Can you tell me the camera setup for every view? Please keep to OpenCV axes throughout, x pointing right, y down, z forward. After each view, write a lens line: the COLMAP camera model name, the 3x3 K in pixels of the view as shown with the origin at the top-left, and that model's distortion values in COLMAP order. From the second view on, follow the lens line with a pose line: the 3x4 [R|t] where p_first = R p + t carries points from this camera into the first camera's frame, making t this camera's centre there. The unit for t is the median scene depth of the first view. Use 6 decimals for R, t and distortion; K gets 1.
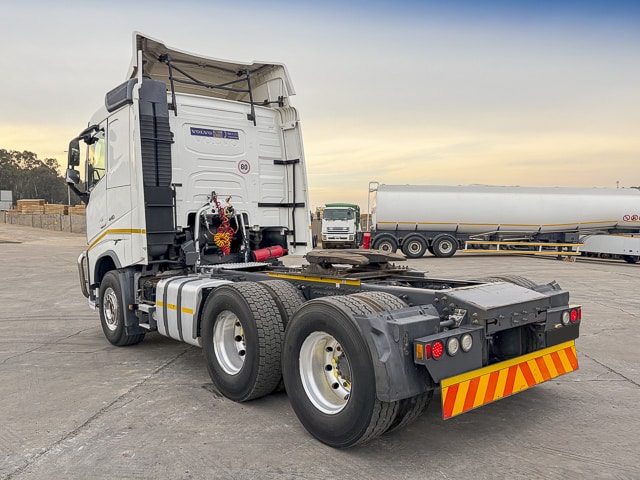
lens RADIAL K [[537.3, 0, 335.0], [0, 537.3, 253.8], [0, 0, 1]] dist [0.058191, -0.058207]
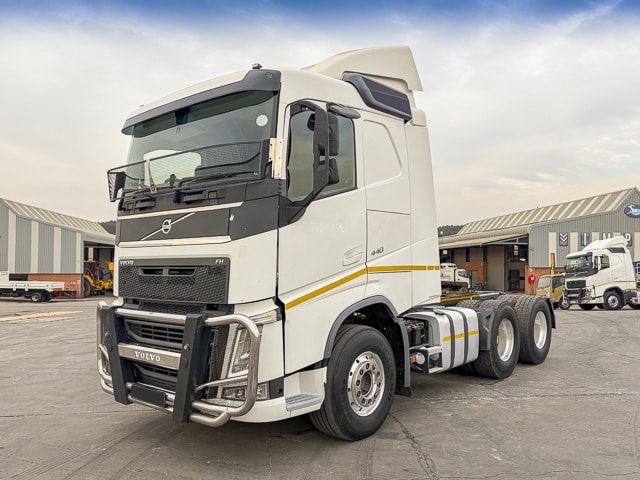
lens RADIAL K [[537.3, 0, 316.1], [0, 537.3, 243.7], [0, 0, 1]] dist [0.058191, -0.058207]
pose [[-0.153096, 0.052627, 0.986809, -1.393010], [0.055541, 0.997461, -0.044578, -0.057815], [-0.986649, 0.047983, -0.155630, 1.494825]]
